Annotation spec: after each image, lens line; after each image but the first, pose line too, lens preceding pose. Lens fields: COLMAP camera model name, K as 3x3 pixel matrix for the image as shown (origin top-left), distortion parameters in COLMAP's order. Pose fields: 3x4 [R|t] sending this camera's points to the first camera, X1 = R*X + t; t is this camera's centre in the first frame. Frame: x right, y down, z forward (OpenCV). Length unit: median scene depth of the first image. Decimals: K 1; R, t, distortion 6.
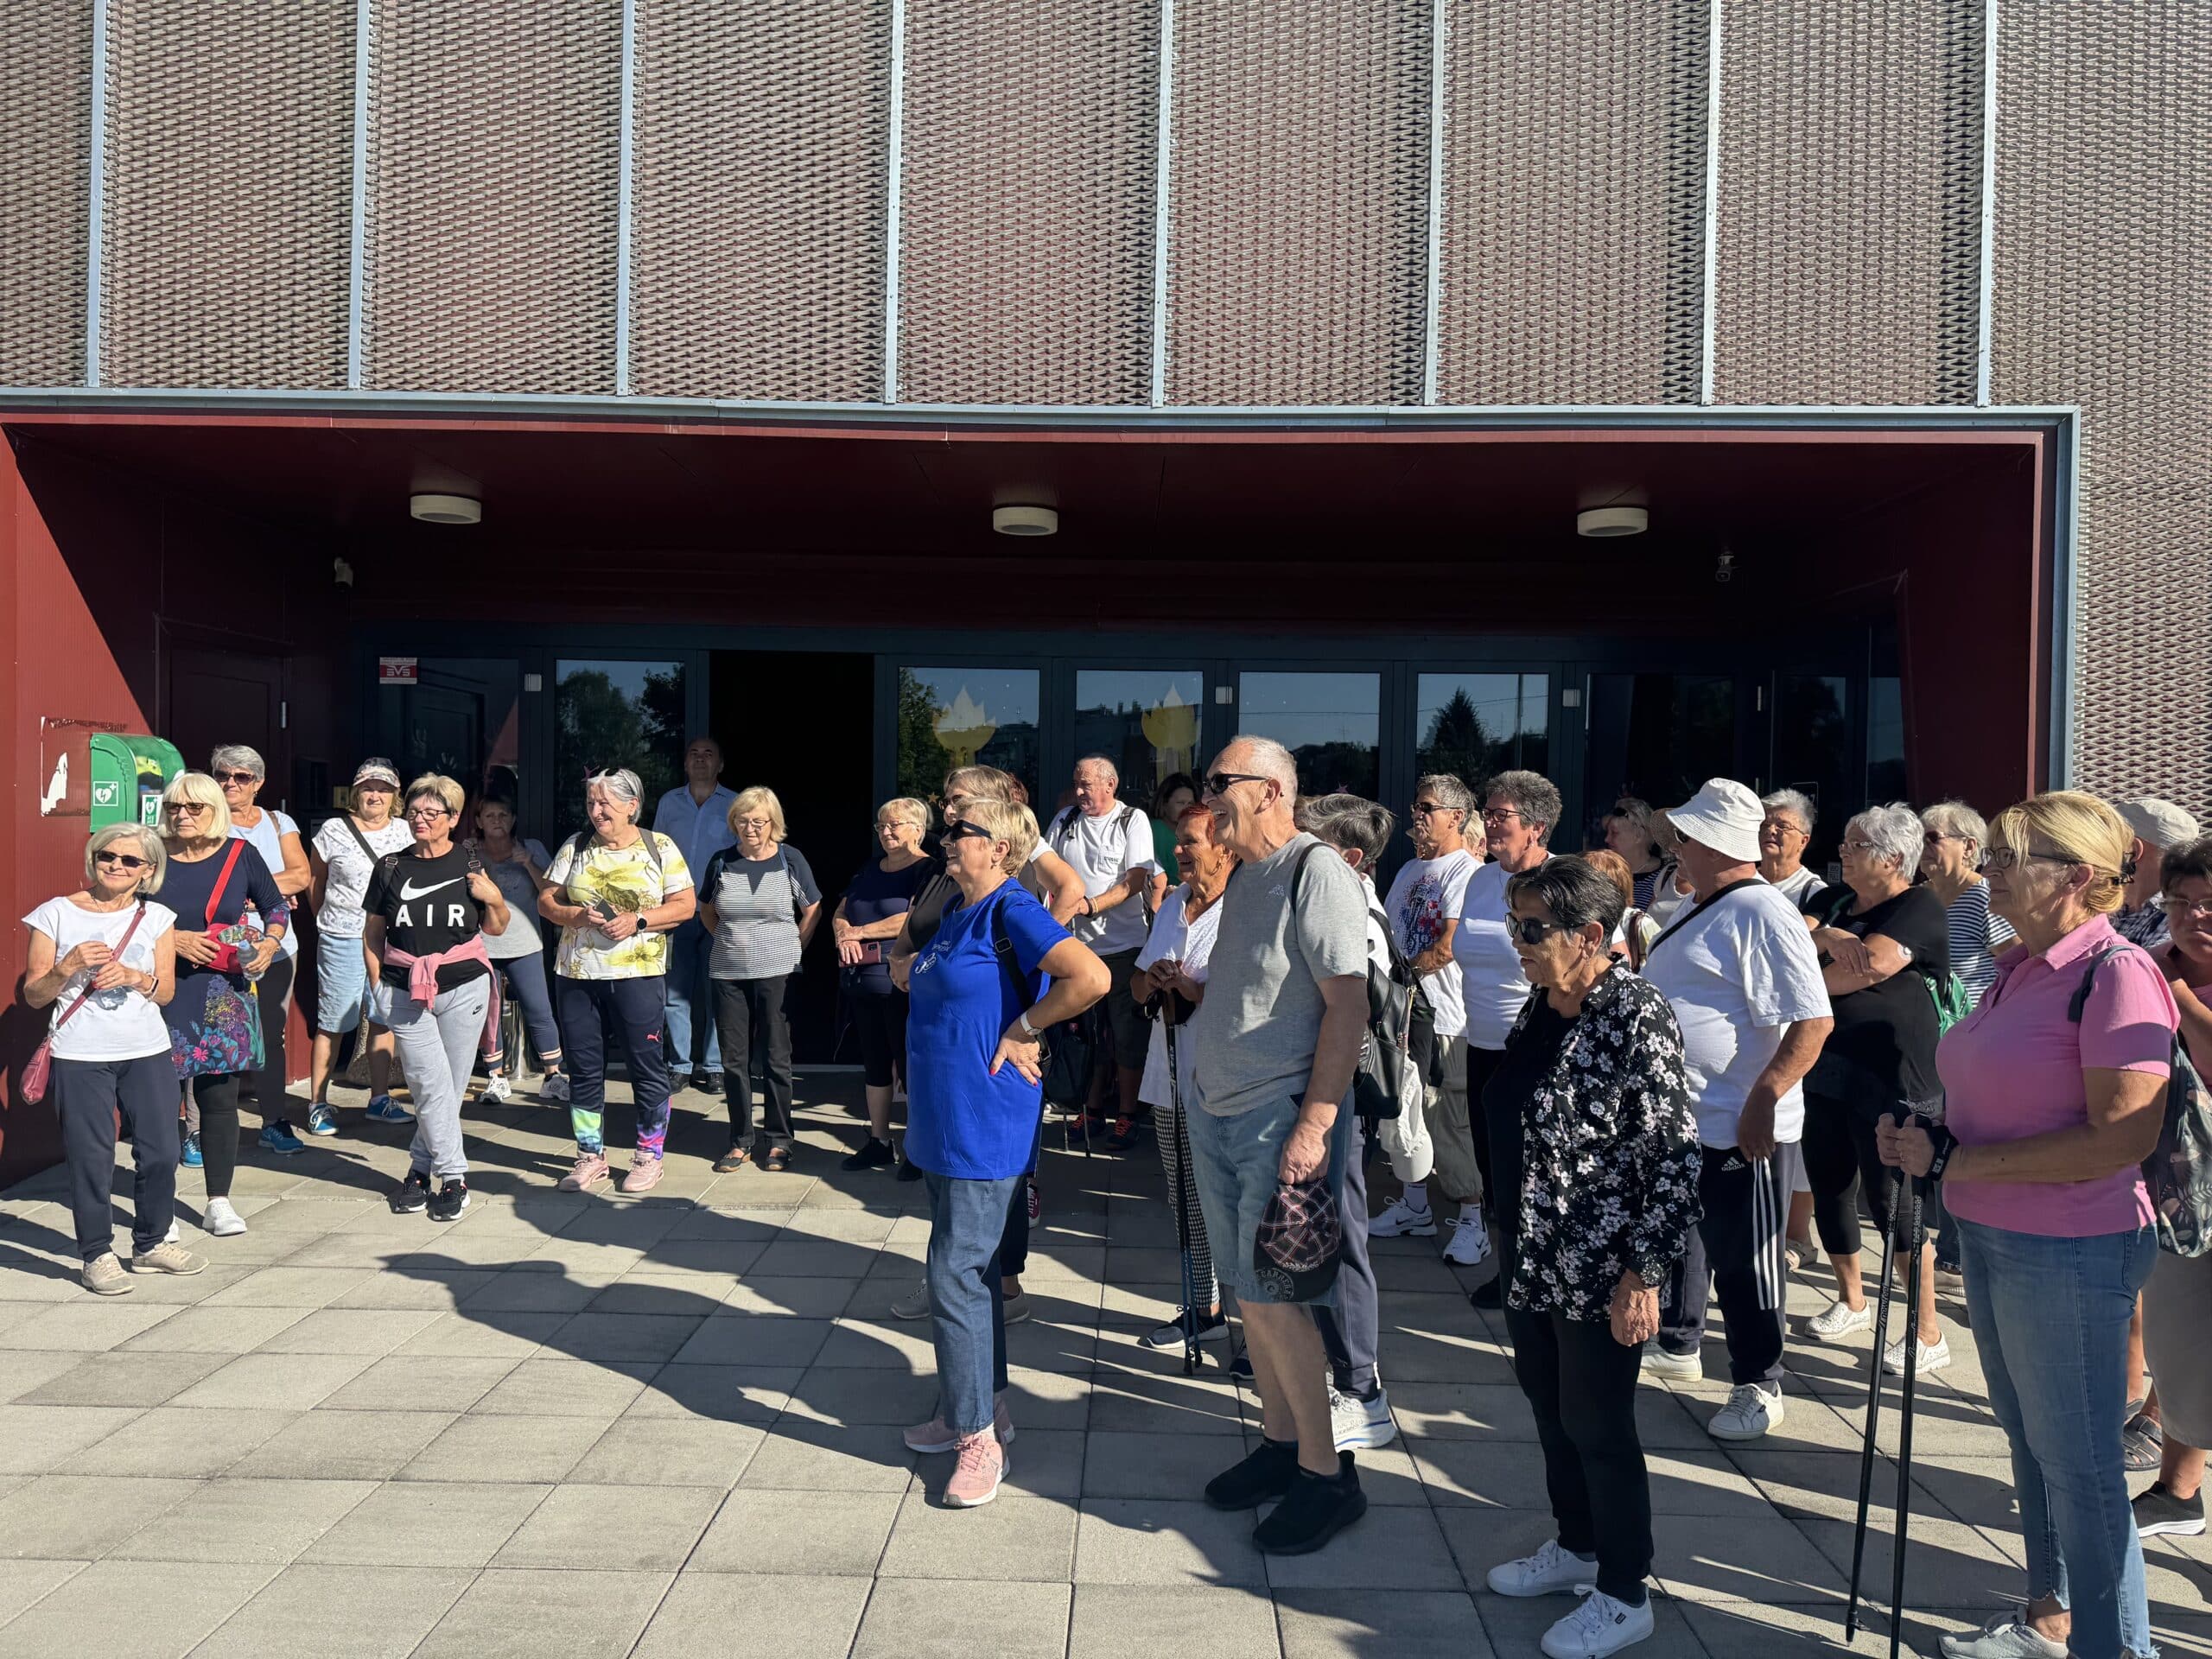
lens RADIAL K [[1517.5, 0, 1106.0], [0, 1517.5, 829.5], [0, 0, 1]] dist [0.046868, -0.053576]
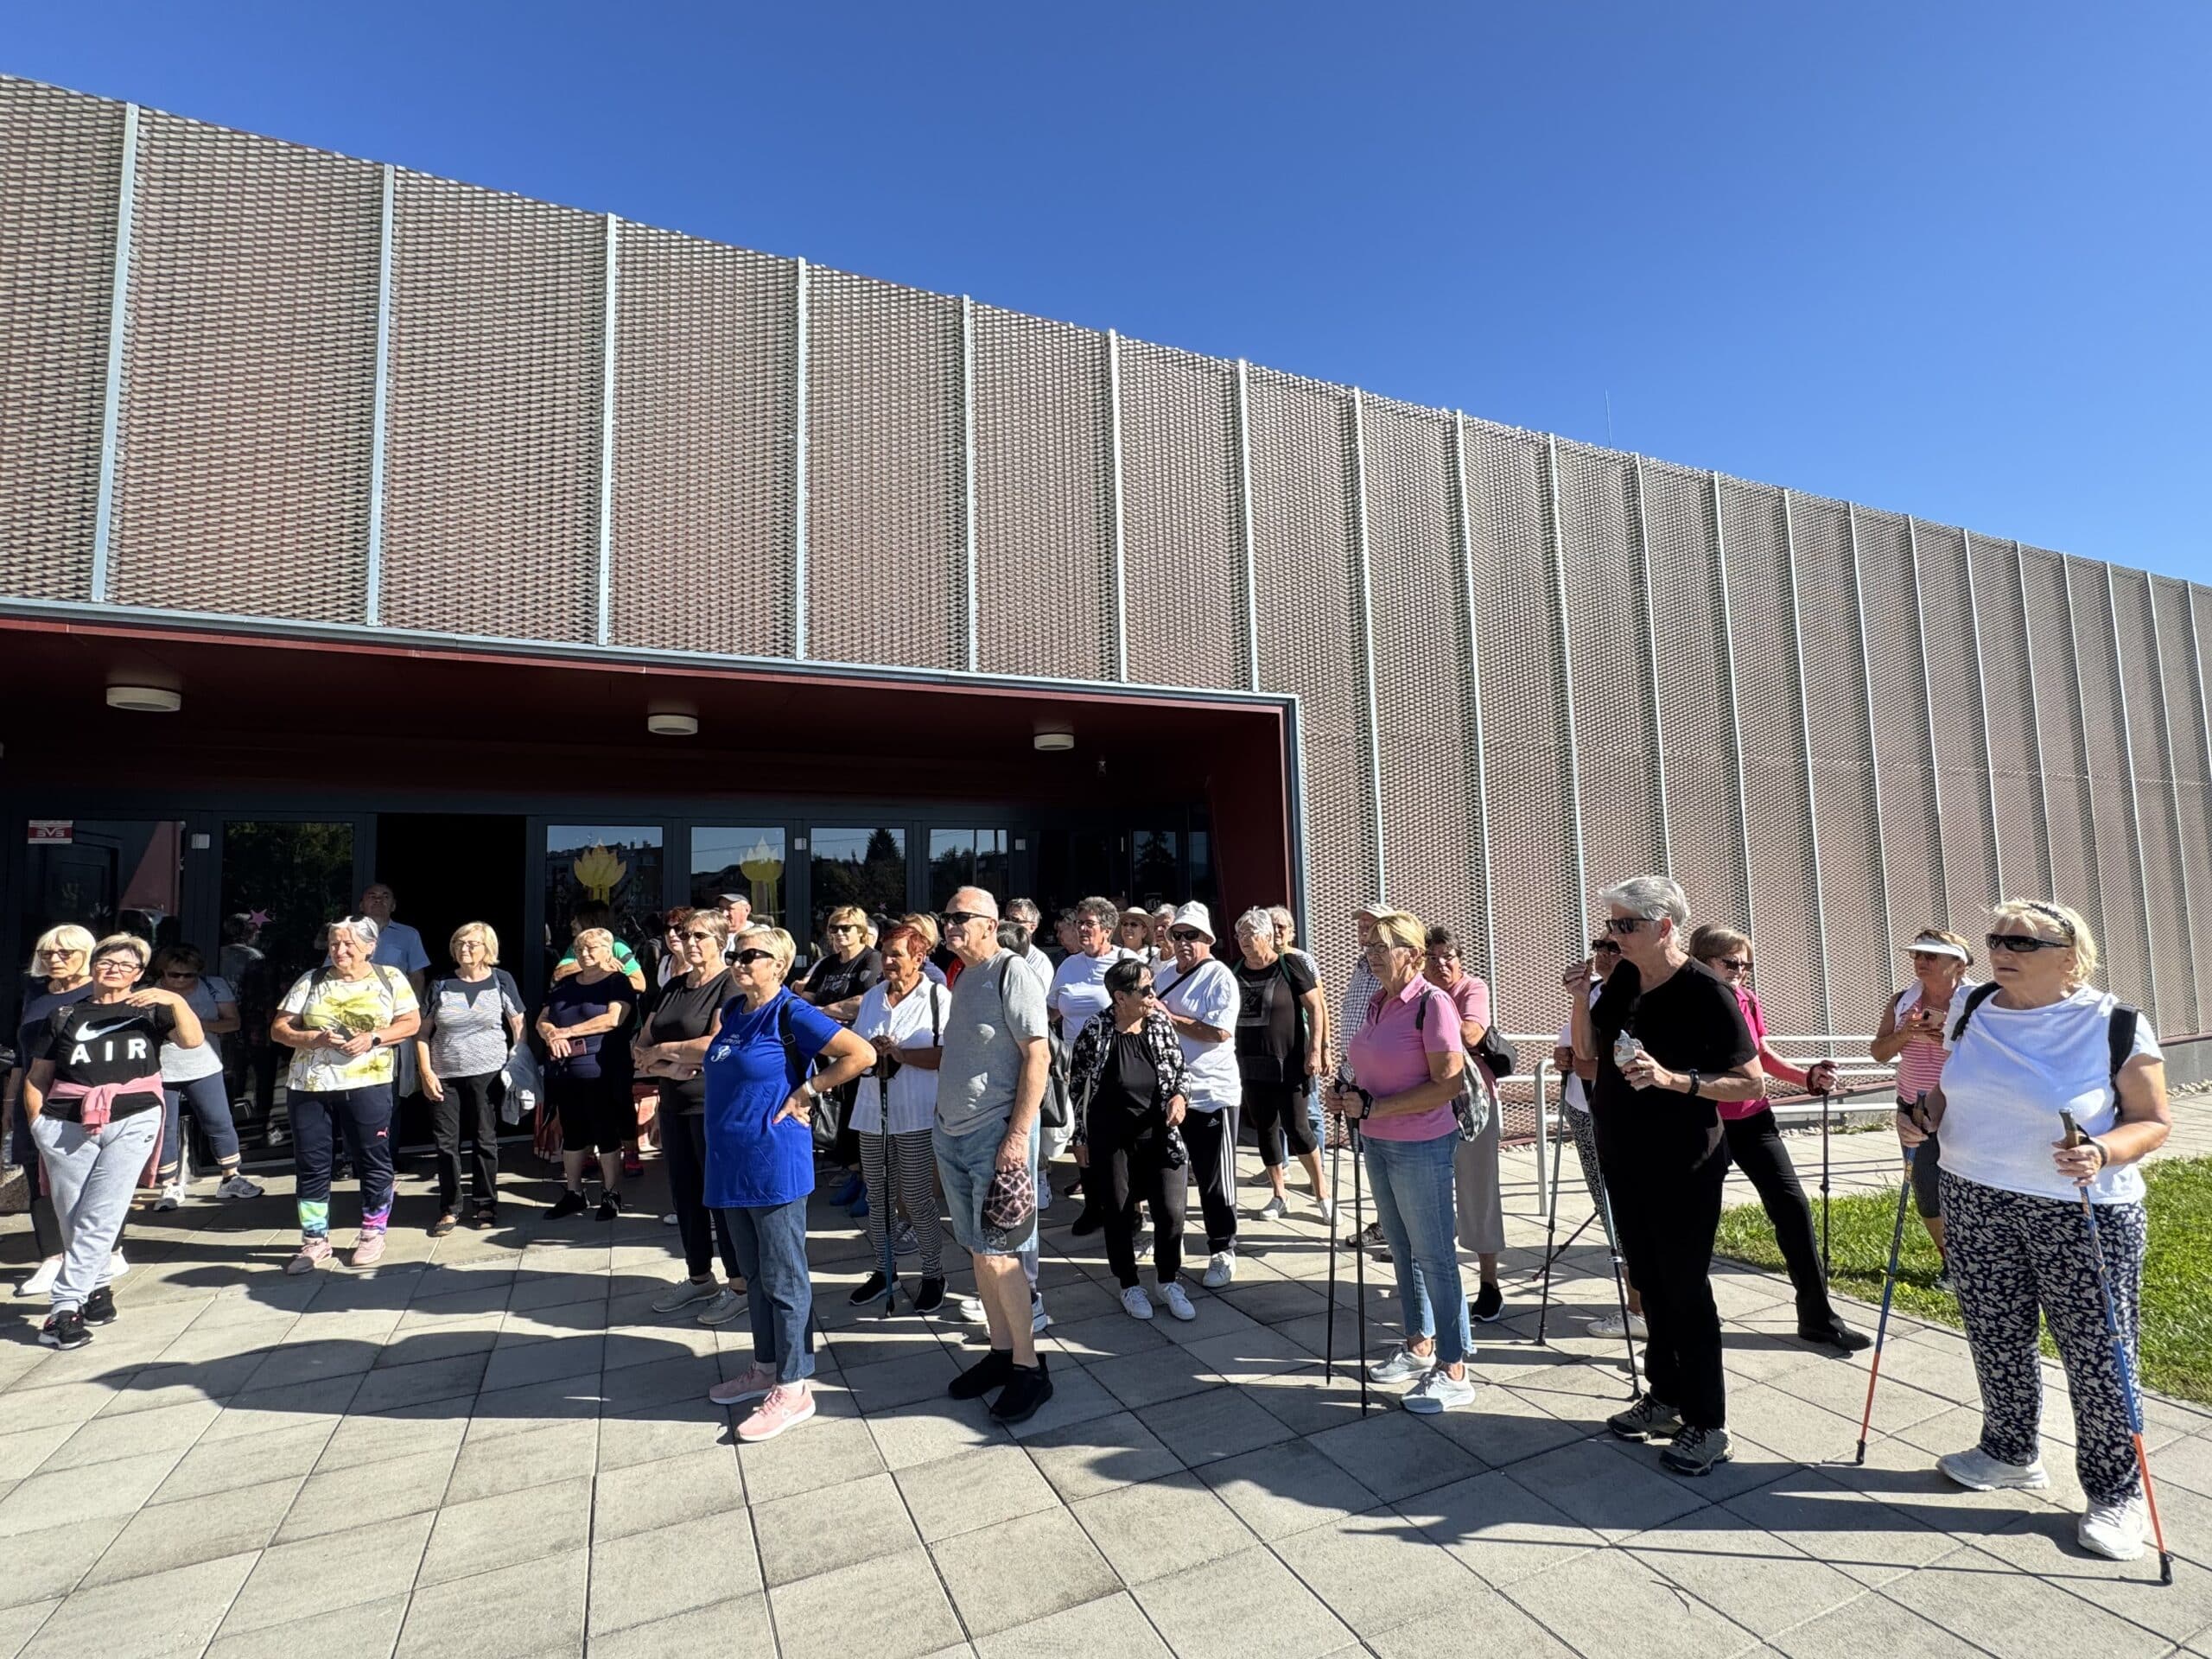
lens RADIAL K [[1007.8, 0, 1106.0], [0, 1007.8, 829.5], [0, 0, 1]] dist [0.000693, -0.000556]
pose [[0.902586, -0.003576, 0.430495, -0.121508], [0.042889, 0.995738, -0.081650, -0.017431], [-0.428368, 0.092160, 0.898892, -0.009790]]
